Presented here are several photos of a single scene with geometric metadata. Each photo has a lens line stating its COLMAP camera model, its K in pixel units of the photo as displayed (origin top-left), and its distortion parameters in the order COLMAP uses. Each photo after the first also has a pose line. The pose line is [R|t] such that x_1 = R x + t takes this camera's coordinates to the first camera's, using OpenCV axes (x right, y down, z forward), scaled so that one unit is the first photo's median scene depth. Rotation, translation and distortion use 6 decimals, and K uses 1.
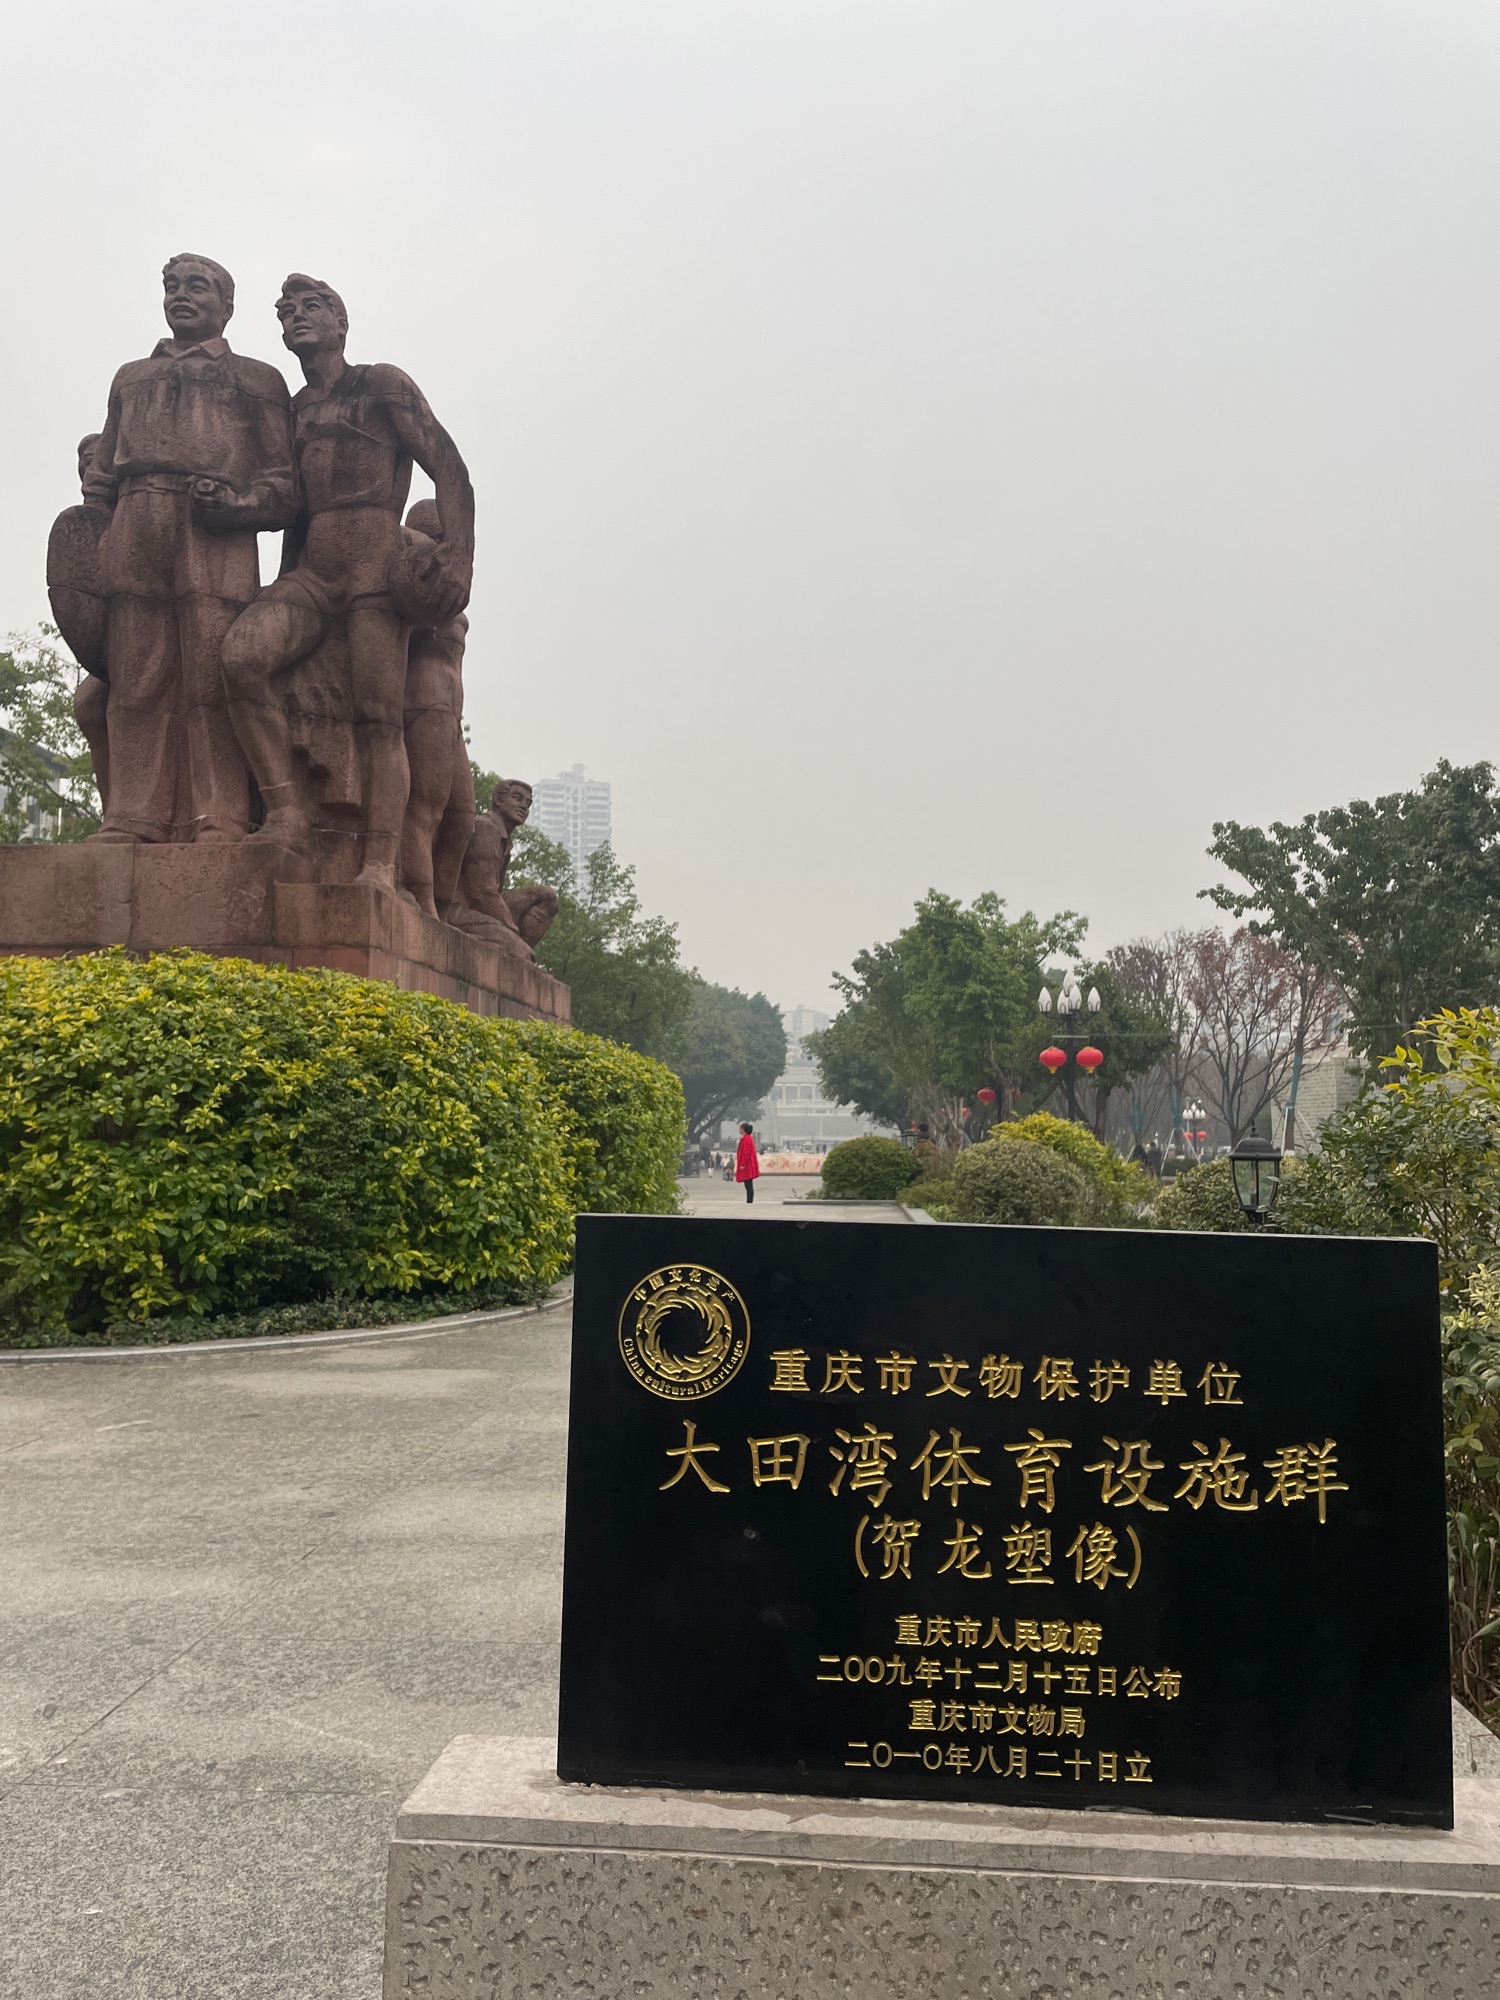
lens RADIAL K [[1506.9, 0, 750.0], [0, 1506.9, 1000.0], [0, 0, 1]] dist [0.106343, -0.137259]
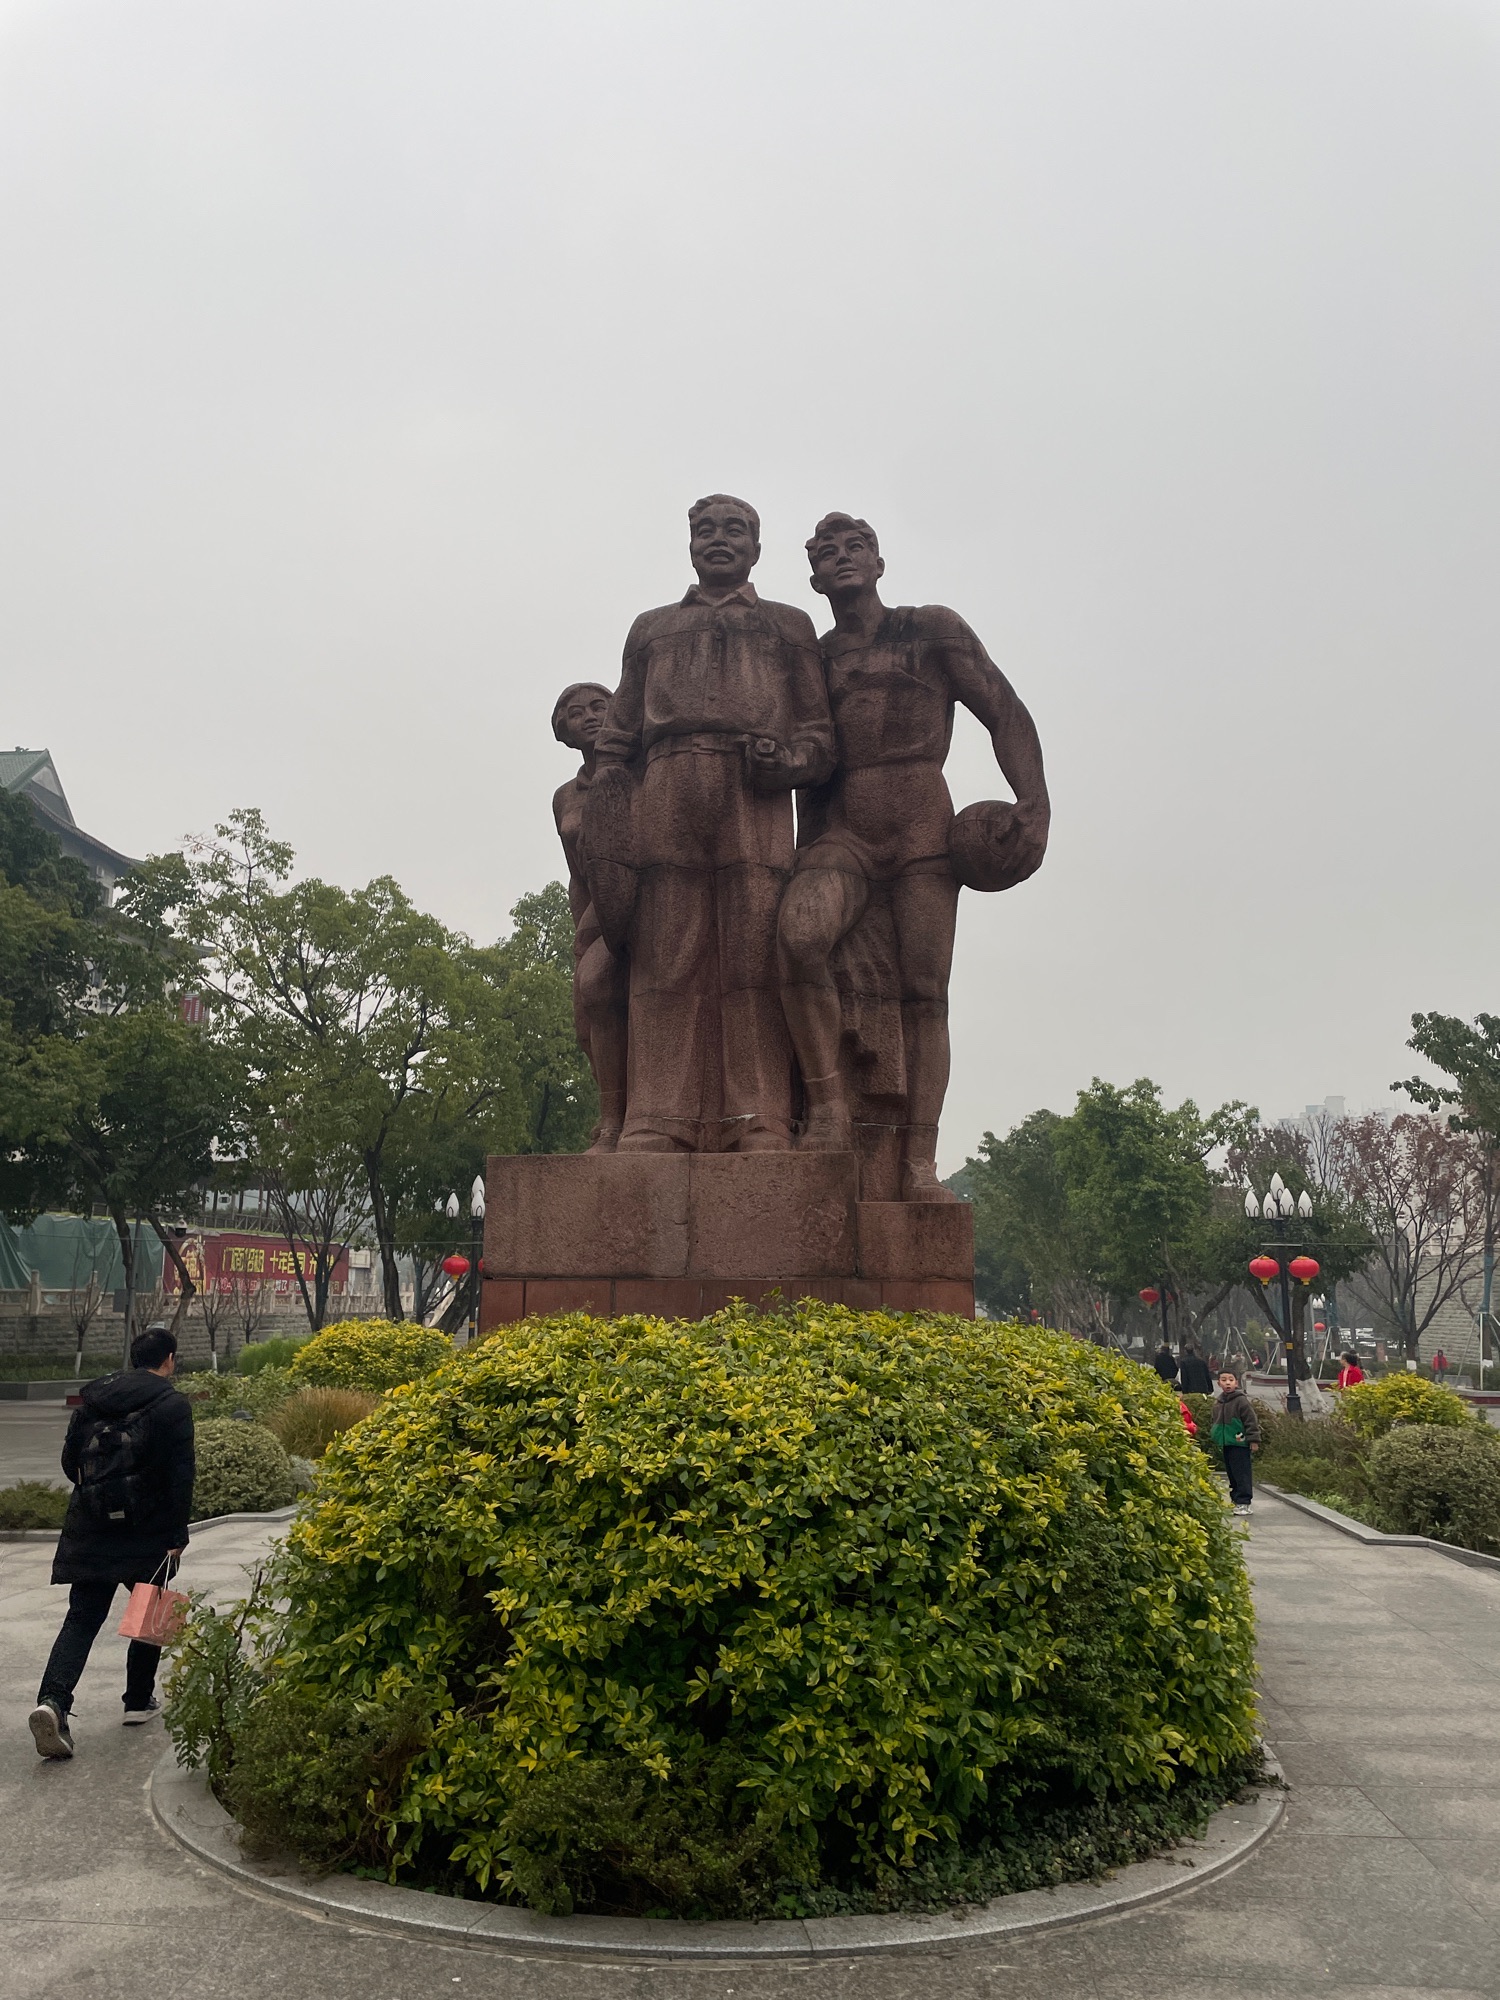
lens RADIAL K [[1505.9, 0, 745.6], [0, 1505.9, 973.6], [0, 0, 1]] dist [0.140447, -0.222523]
pose [[0.999067, -0.006409, -0.042714, -0.317968], [0.000914, 0.991846, -0.127441, -0.089584], [0.043183, 0.127283, 0.990926, 0.143265]]
